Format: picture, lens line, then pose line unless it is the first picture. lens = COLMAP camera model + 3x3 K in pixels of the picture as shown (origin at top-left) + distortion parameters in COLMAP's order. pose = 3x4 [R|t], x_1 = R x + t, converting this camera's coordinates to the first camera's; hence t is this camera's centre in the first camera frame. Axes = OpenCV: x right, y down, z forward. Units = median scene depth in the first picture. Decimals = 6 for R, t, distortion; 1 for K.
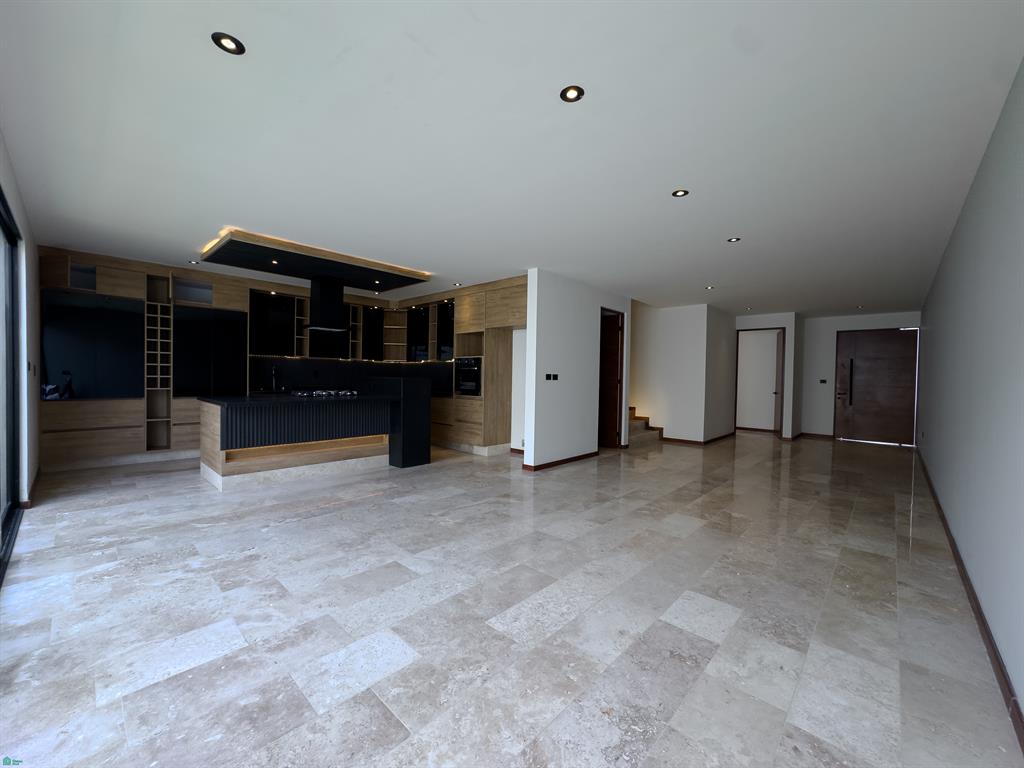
lens RADIAL K [[413.0, 0, 487.3], [0, 413.0, 383.5], [0, 0, 1]] dist [0.026907, 0.000154]
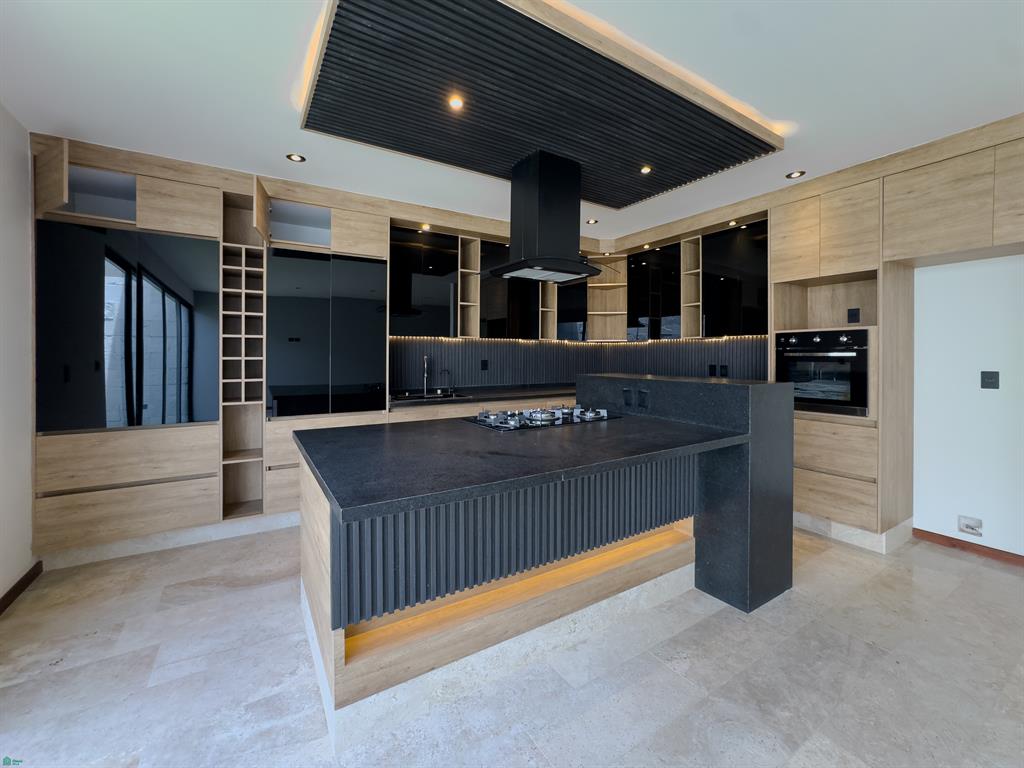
lens RADIAL K [[421.0, 0, 510.7], [0, 421.0, 356.0], [0, 0, 1]] dist [-0.001571, -0.000024]
pose [[0.977029, -0.015181, -0.212564, -0.321894], [0.011310, 0.999748, -0.019414, -0.032719], [0.212805, 0.016563, 0.976954, 0.530796]]
